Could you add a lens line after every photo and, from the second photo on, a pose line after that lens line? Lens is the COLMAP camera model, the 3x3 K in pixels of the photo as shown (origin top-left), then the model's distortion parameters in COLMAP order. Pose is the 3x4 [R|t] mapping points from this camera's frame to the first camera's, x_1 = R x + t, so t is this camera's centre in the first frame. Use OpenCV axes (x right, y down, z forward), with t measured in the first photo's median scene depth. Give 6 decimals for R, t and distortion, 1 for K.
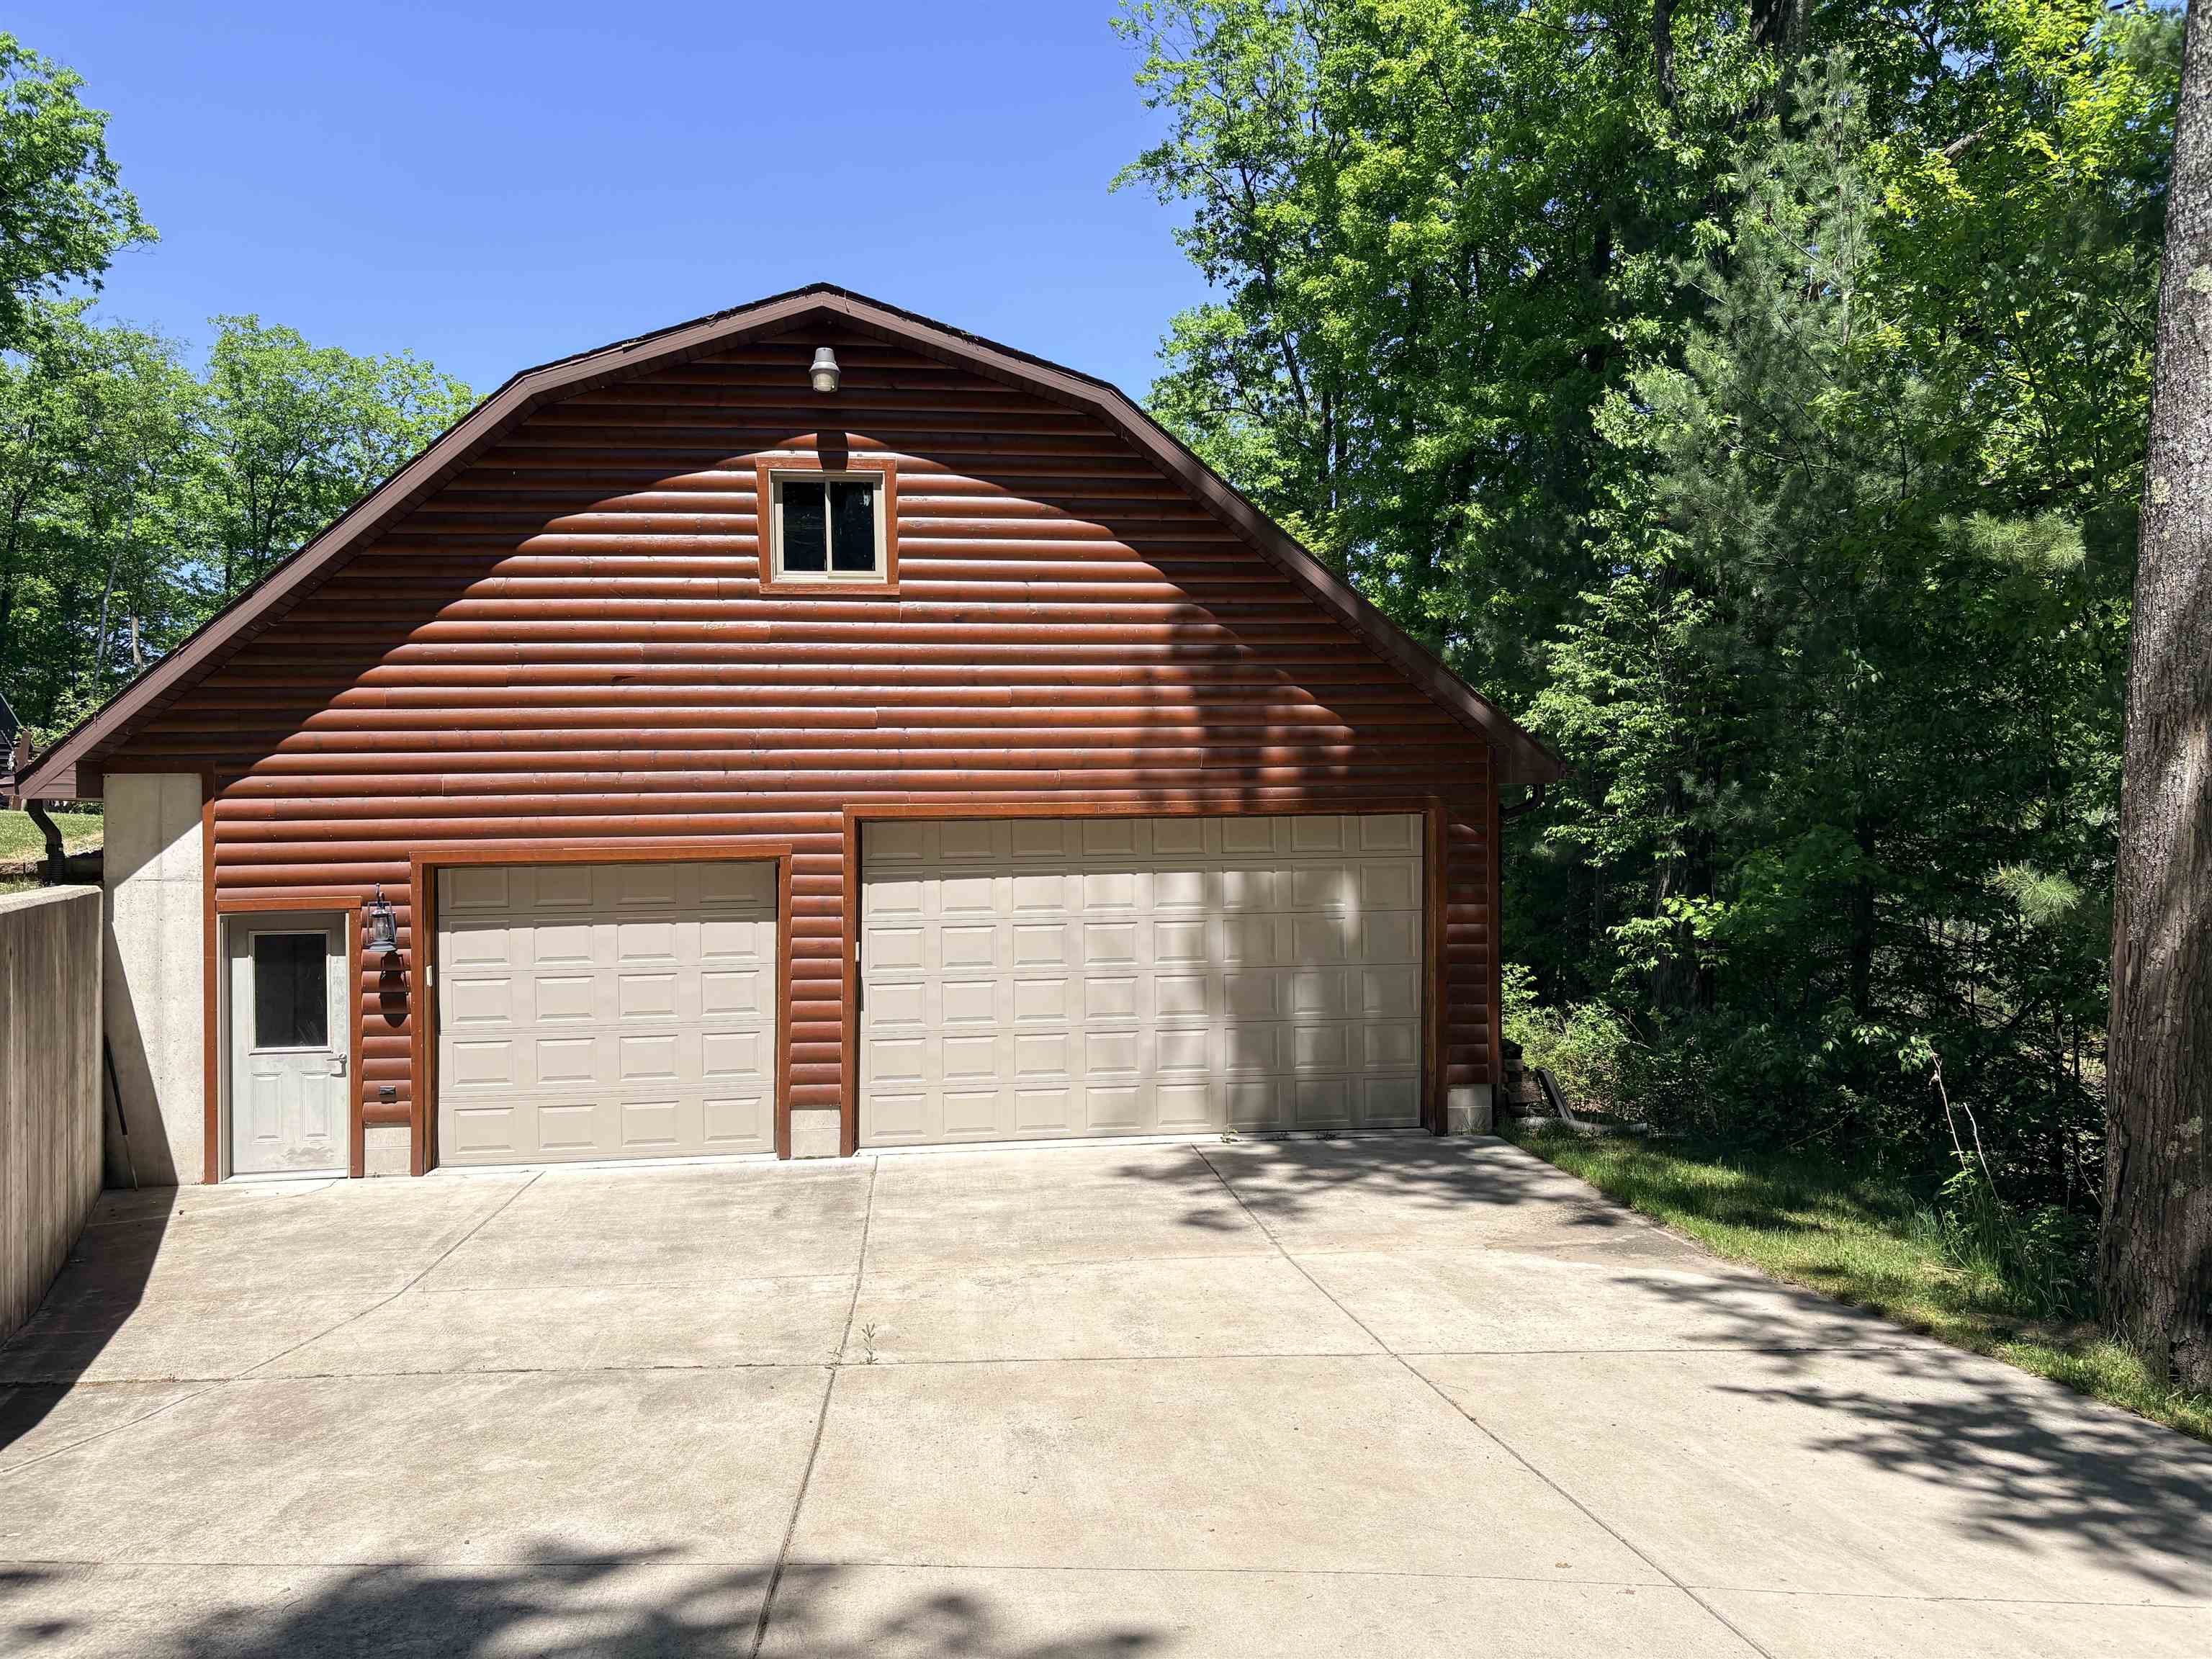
lens RADIAL K [[1649.0, 0, 1106.6], [0, 1649.0, 852.8], [0, 0, 1]] dist [0.018281, -0.013958]
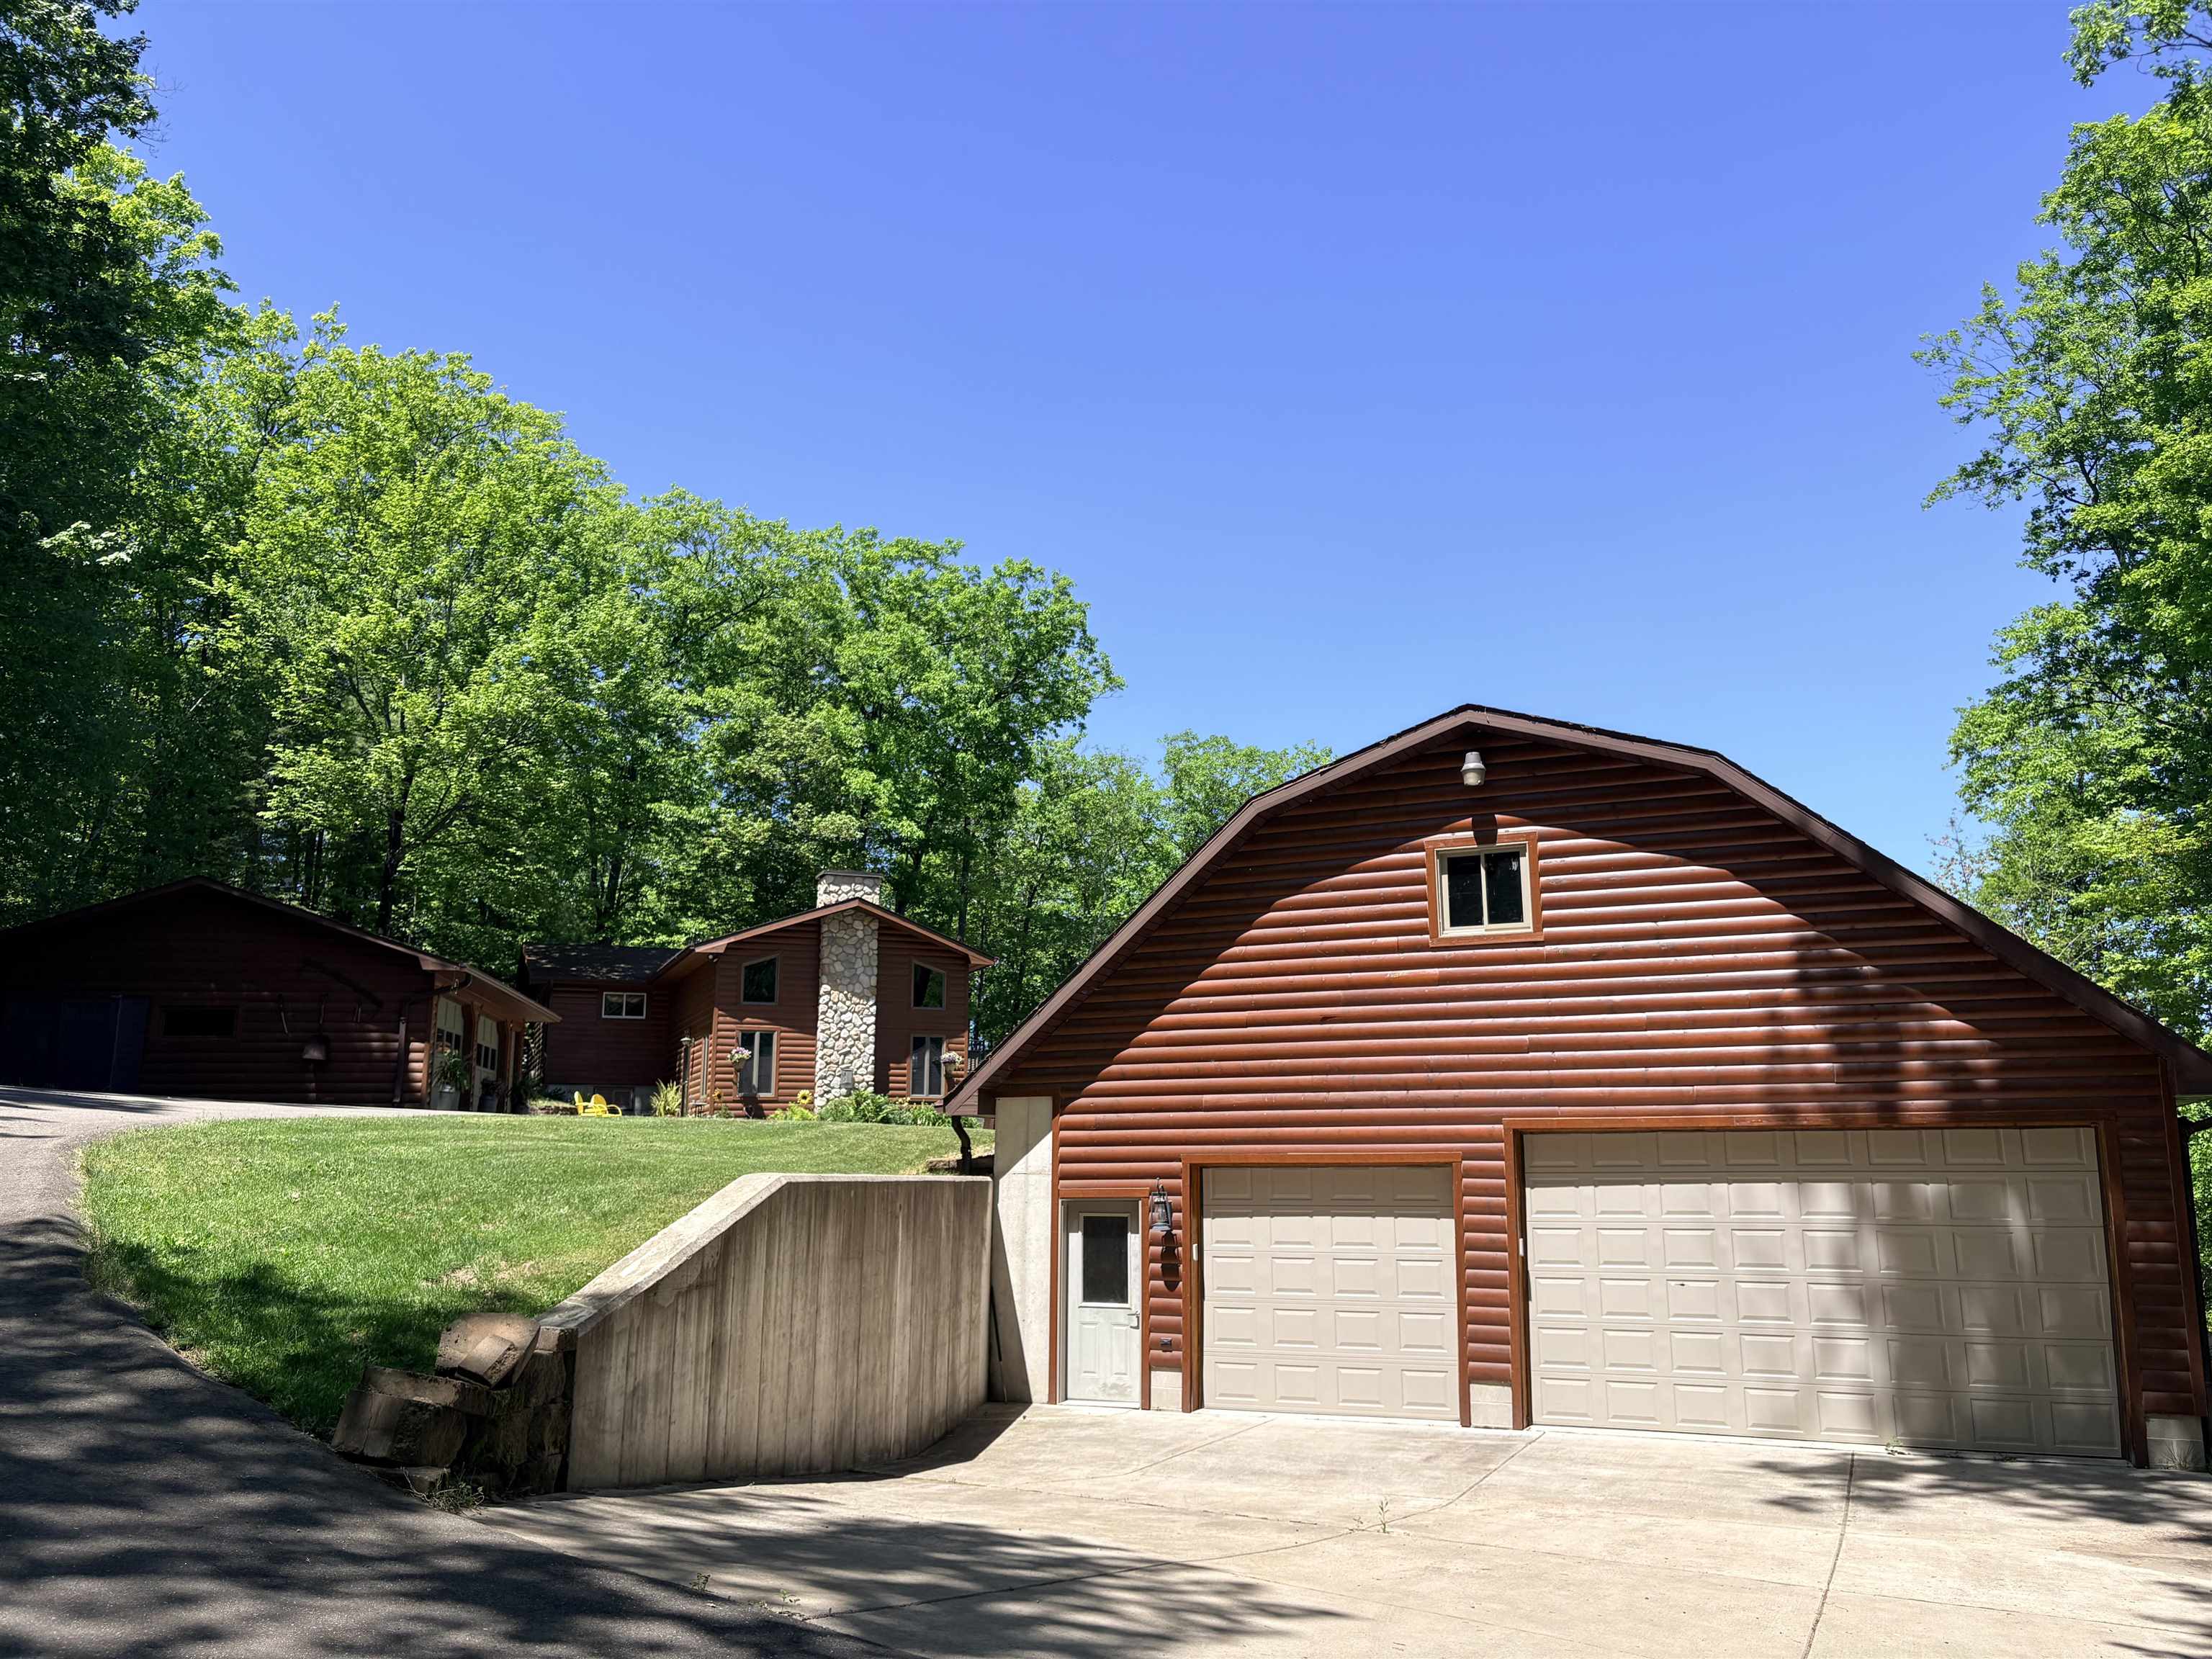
lens RADIAL K [[1668.5, 0, 1106.0], [0, 1668.5, 829.5], [0, 0, 1]] dist [0.072898, -0.127566]
pose [[0.851070, -0.093960, -0.516577, 0.241381], [-0.017511, 0.978231, -0.206778, 0.022242], [0.524761, 0.185028, 0.830897, -0.196942]]
